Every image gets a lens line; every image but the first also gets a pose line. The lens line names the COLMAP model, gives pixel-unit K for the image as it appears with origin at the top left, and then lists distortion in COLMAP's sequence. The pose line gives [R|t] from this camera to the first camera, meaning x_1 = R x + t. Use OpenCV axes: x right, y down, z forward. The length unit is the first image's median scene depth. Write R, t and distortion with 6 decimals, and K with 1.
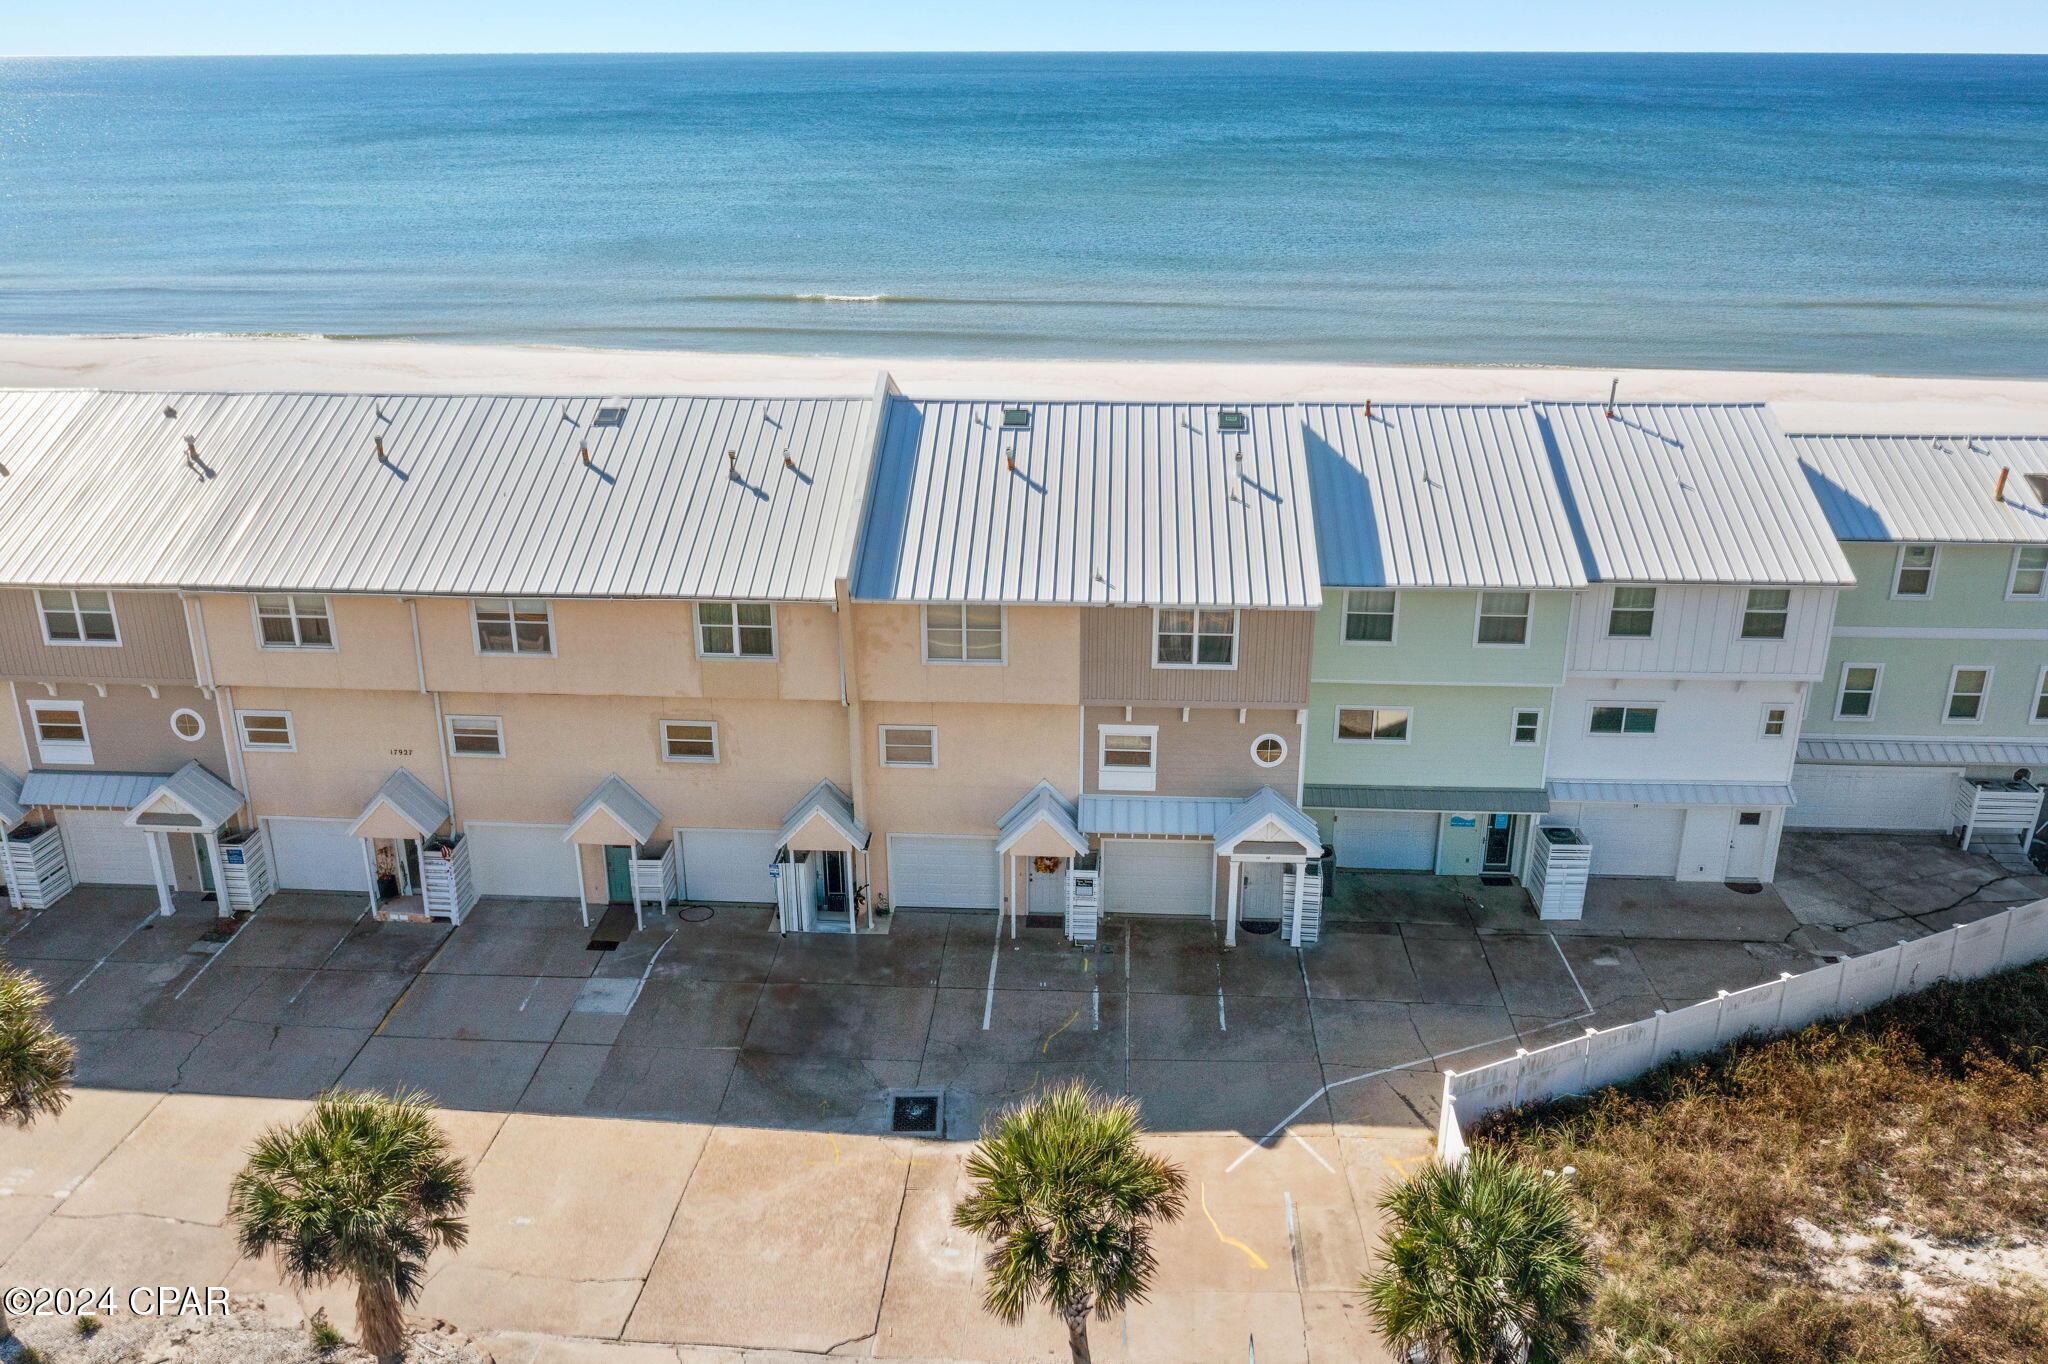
lens RADIAL K [[1595.2, 0, 1020.7], [0, 1595.2, 682.5], [0, 0, 1]] dist [-0.003744, -0.005450]
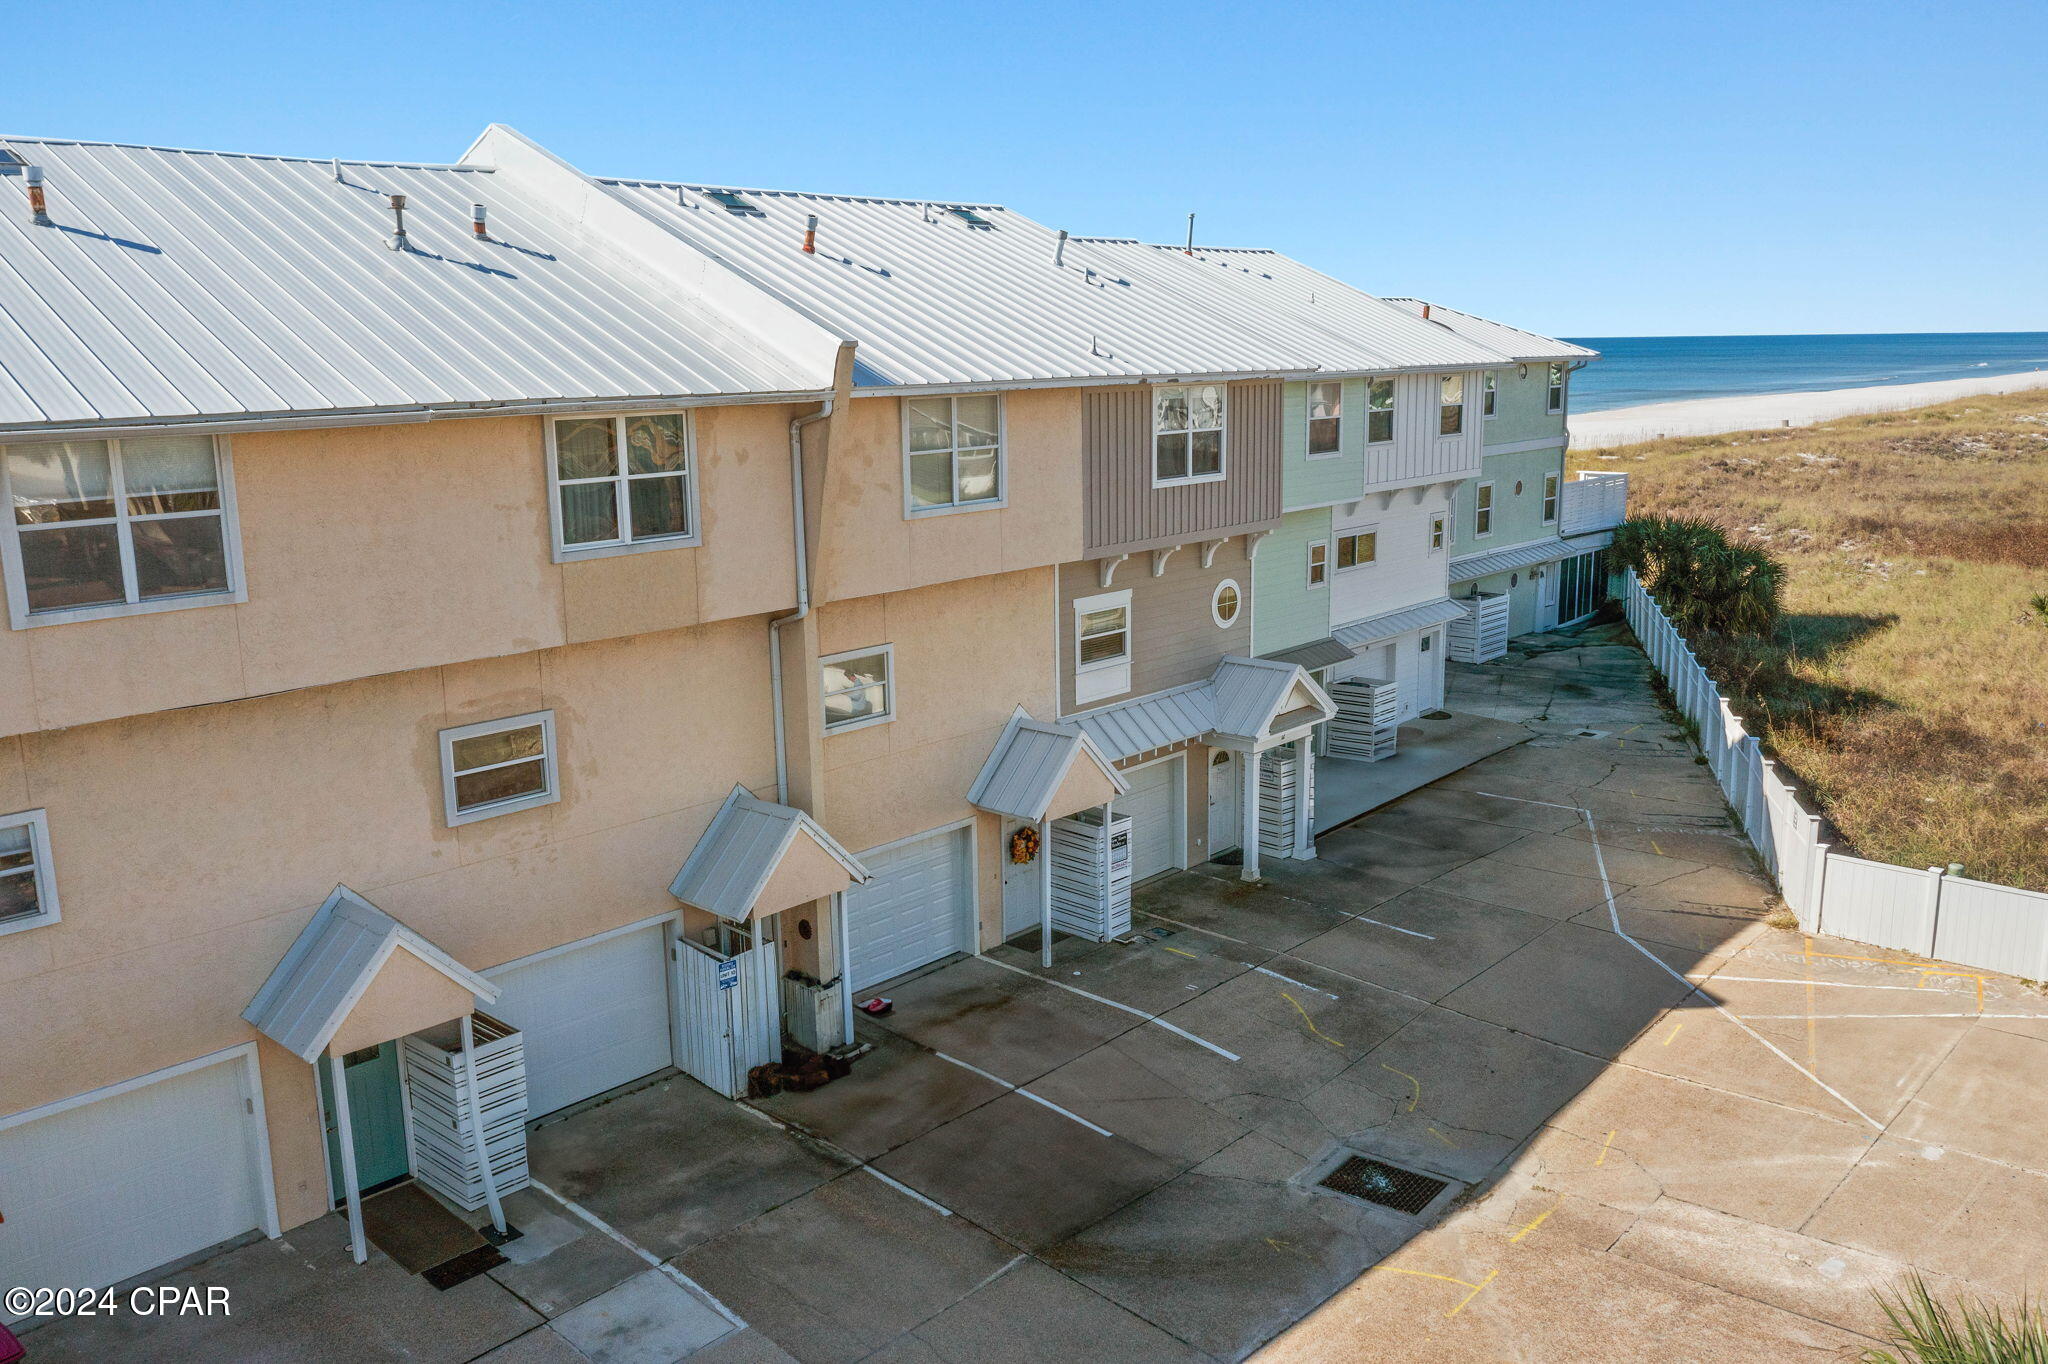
lens RADIAL K [[1595.2, 0, 1020.1], [0, 1595.2, 676.8], [0, 0, 1]] dist [-0.003744, -0.005450]
pose [[0.651238, -0.170025, 0.739581, -0.455594], [0.284321, 0.958258, -0.030060, 0.069860], [-0.703599, 0.229855, 0.672396, 0.579057]]
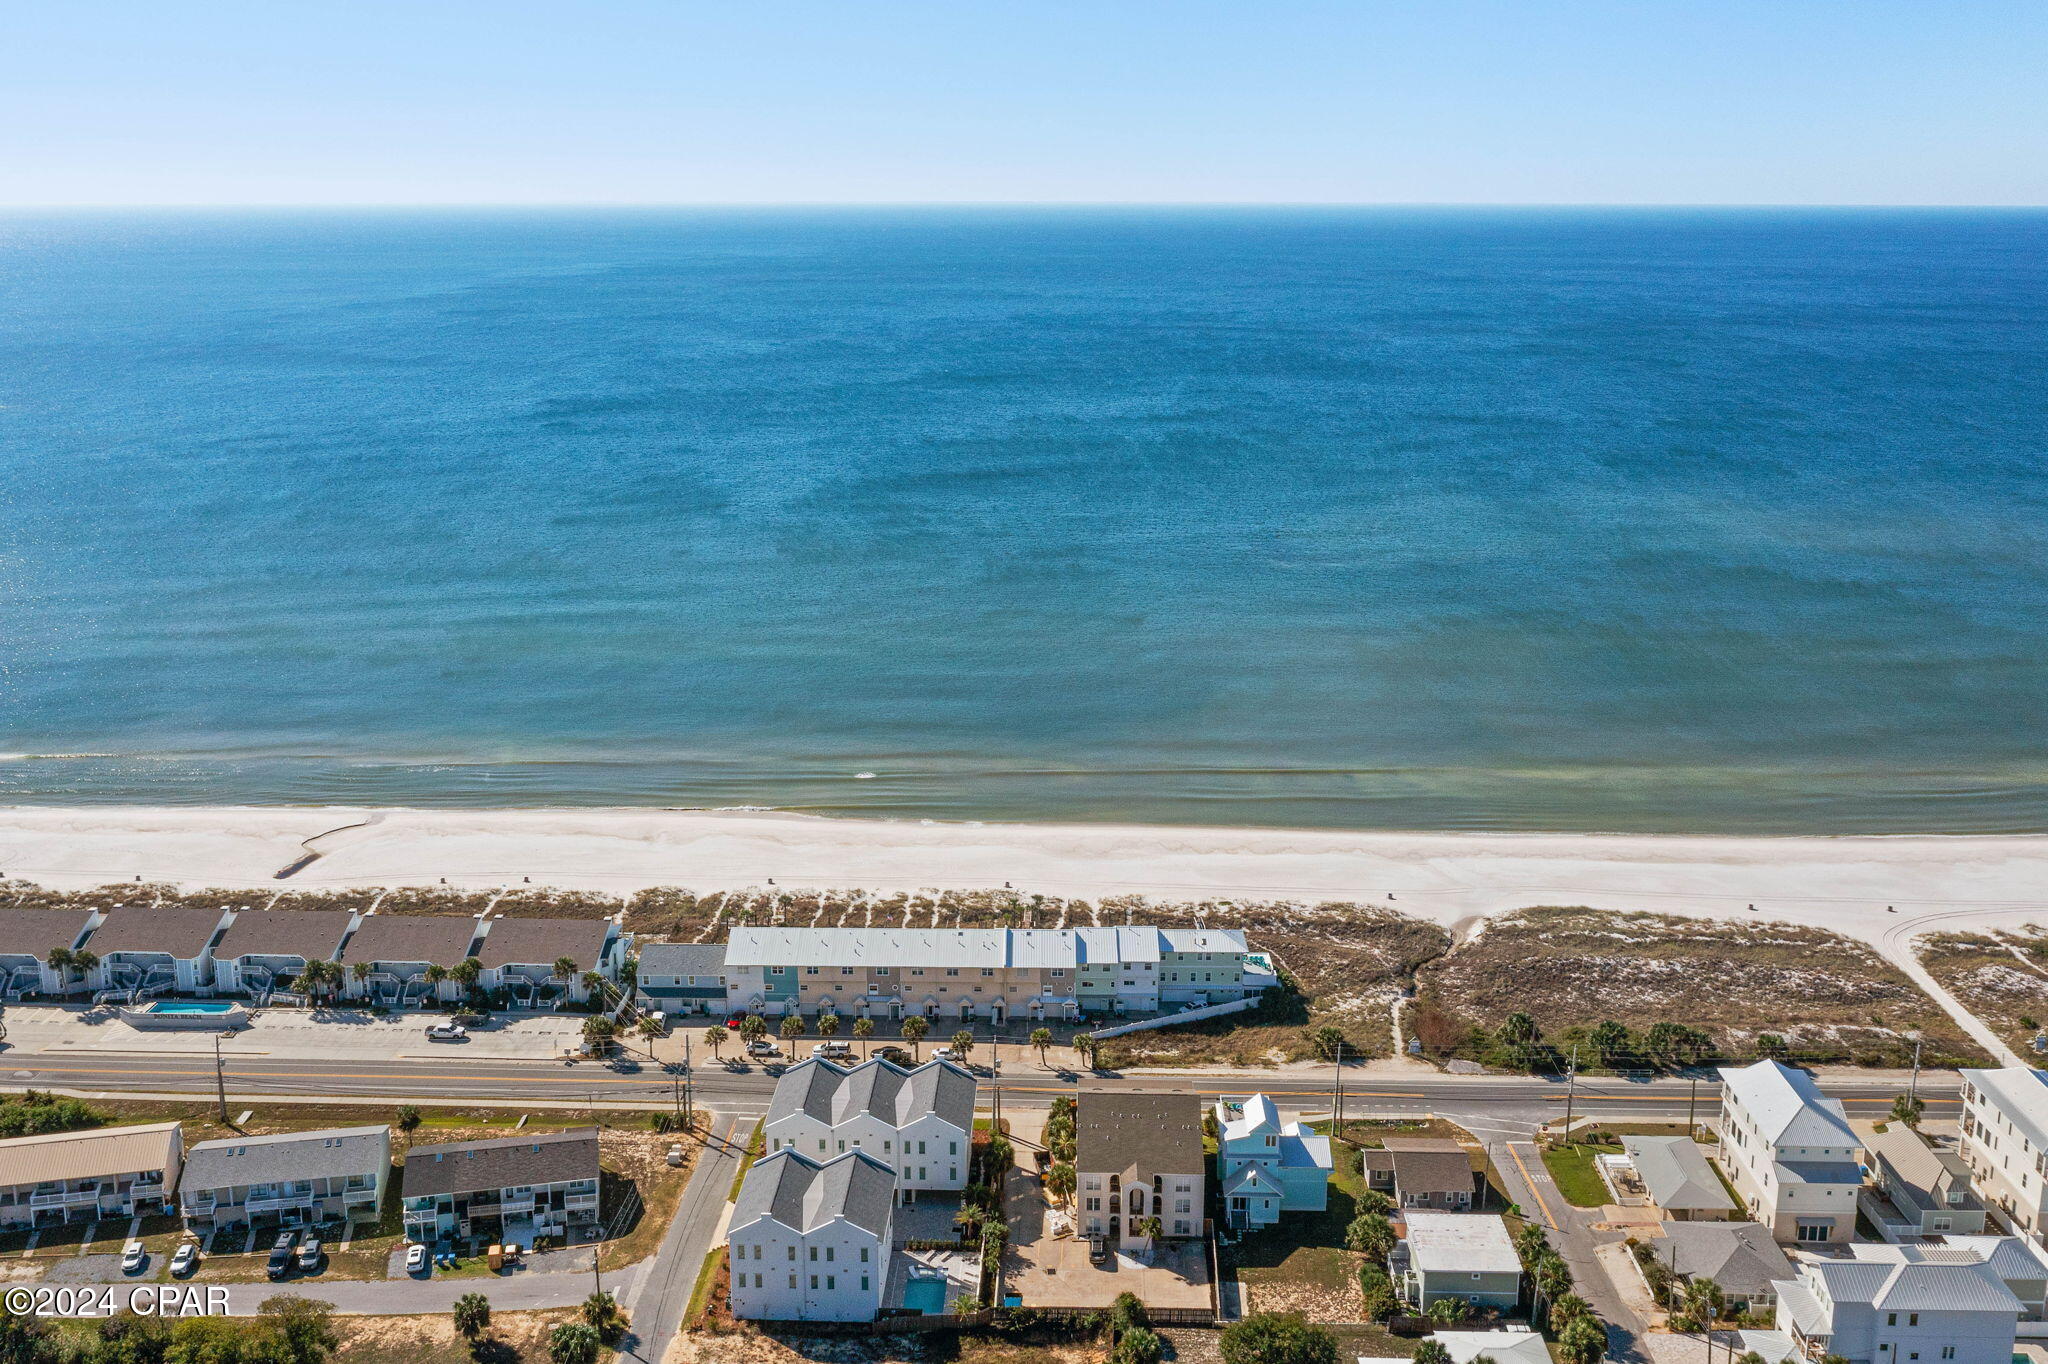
lens RADIAL K [[1595.2, 0, 1021.9], [0, 1595.2, 684.6], [0, 0, 1]] dist [-0.003744, -0.005450]
pose [[0.998701, -0.007325, 0.050432, -0.347290], [0.013979, 0.991033, -0.132884, -0.319043], [-0.049007, 0.133417, 0.989848, -5.460678]]
